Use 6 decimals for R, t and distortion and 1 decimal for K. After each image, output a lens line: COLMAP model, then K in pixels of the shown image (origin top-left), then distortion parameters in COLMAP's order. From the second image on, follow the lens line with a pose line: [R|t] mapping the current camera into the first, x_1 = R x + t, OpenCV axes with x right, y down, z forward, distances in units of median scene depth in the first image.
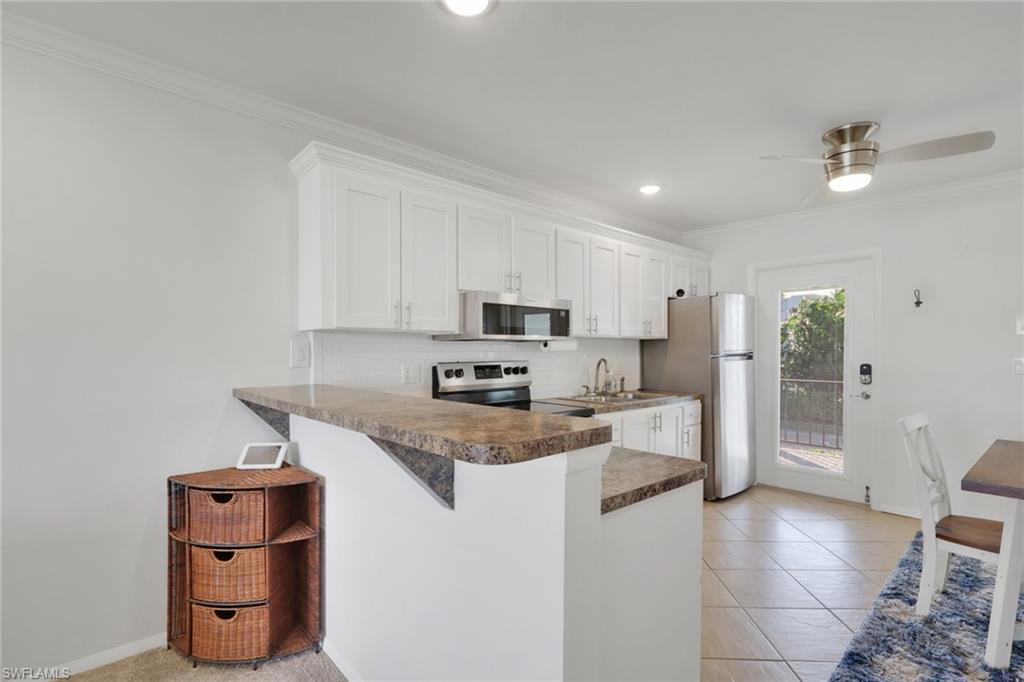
lens RADIAL K [[488.2, 0, 513.8], [0, 488.2, 358.8], [0, 0, 1]] dist [-0.001950, -0.000440]
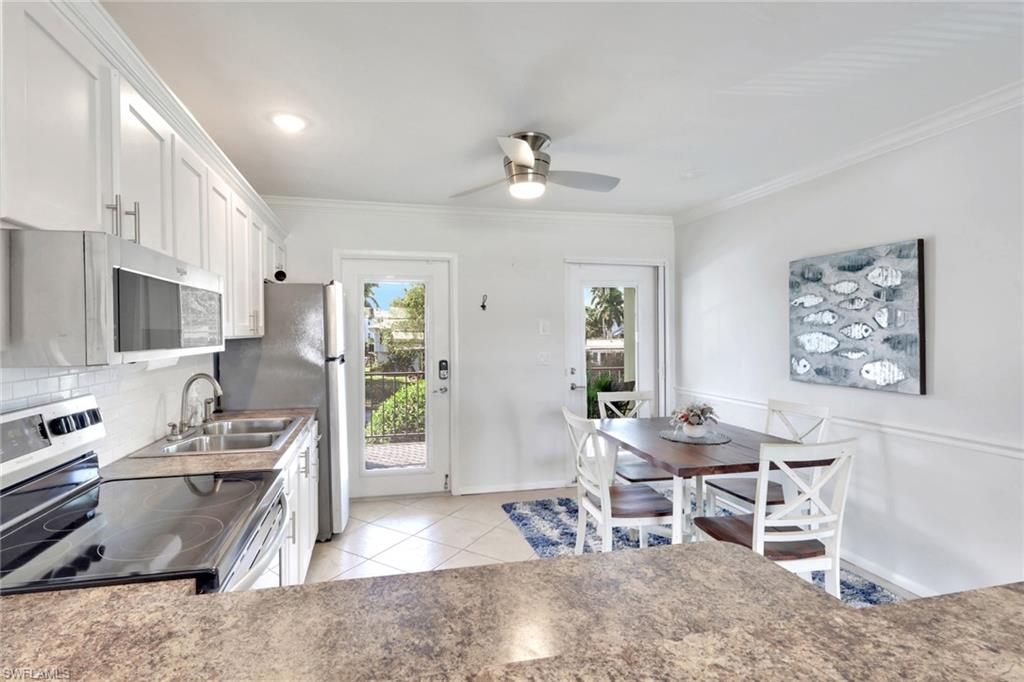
lens RADIAL K [[492.2, 0, 488.9], [0, 492.2, 337.1], [0, 0, 1]] dist [0.000525, 0.000199]
pose [[0.500995, -0.009087, 0.865403, -0.180732], [0.019146, 0.999817, -0.000585, -0.041617], [-0.865238, 0.016862, 0.501077, 0.420822]]
